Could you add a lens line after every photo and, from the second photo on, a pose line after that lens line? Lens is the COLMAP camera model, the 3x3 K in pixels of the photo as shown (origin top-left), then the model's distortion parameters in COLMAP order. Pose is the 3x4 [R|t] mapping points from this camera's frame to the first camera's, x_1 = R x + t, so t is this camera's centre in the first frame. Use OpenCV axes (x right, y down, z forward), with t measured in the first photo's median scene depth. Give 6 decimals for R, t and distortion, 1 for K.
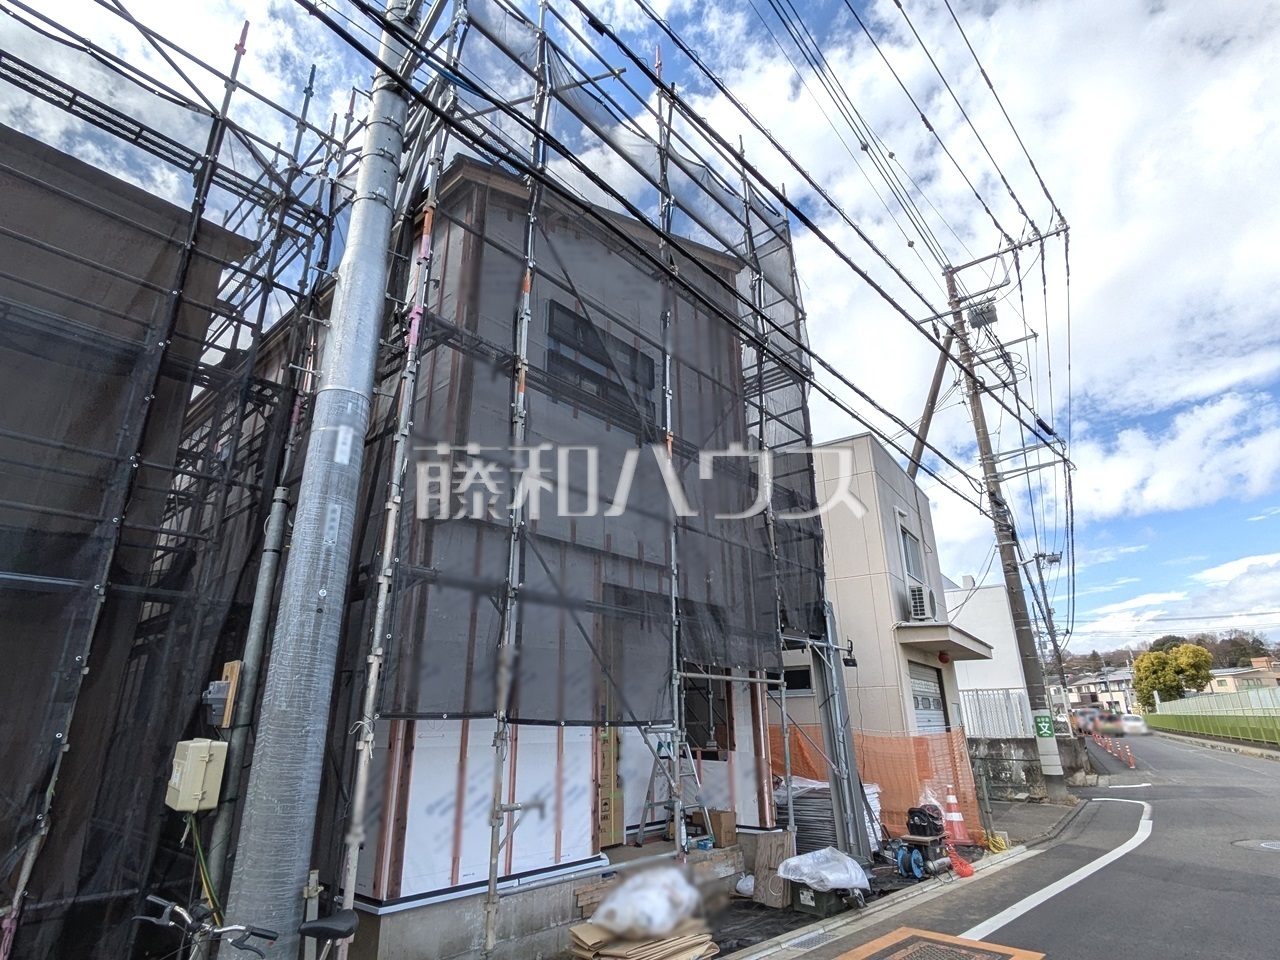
lens RADIAL K [[666.3, 0, 640.0], [0, 666.3, 480.0], [0, 0, 1]] dist [-0.009477, 0.005114]
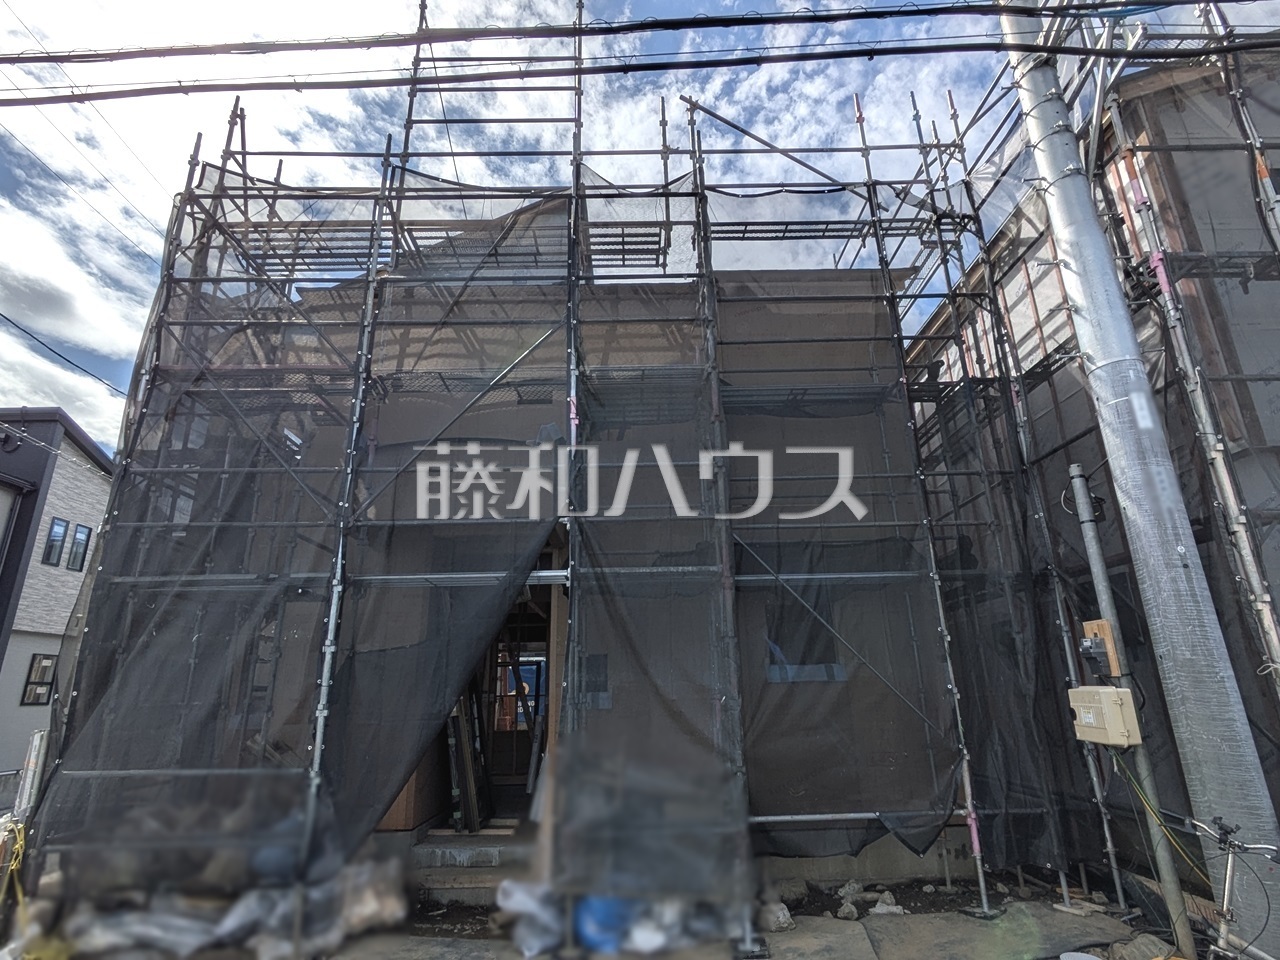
lens RADIAL K [[666.3, 0, 640.0], [0, 666.3, 480.0], [0, 0, 1]] dist [-0.009477, 0.005114]
pose [[0.665476, -0.232773, -0.709196, -0.152946], [0.269120, 0.961050, -0.062907, -0.055890], [0.696216, -0.148995, 0.702199, -0.178423]]
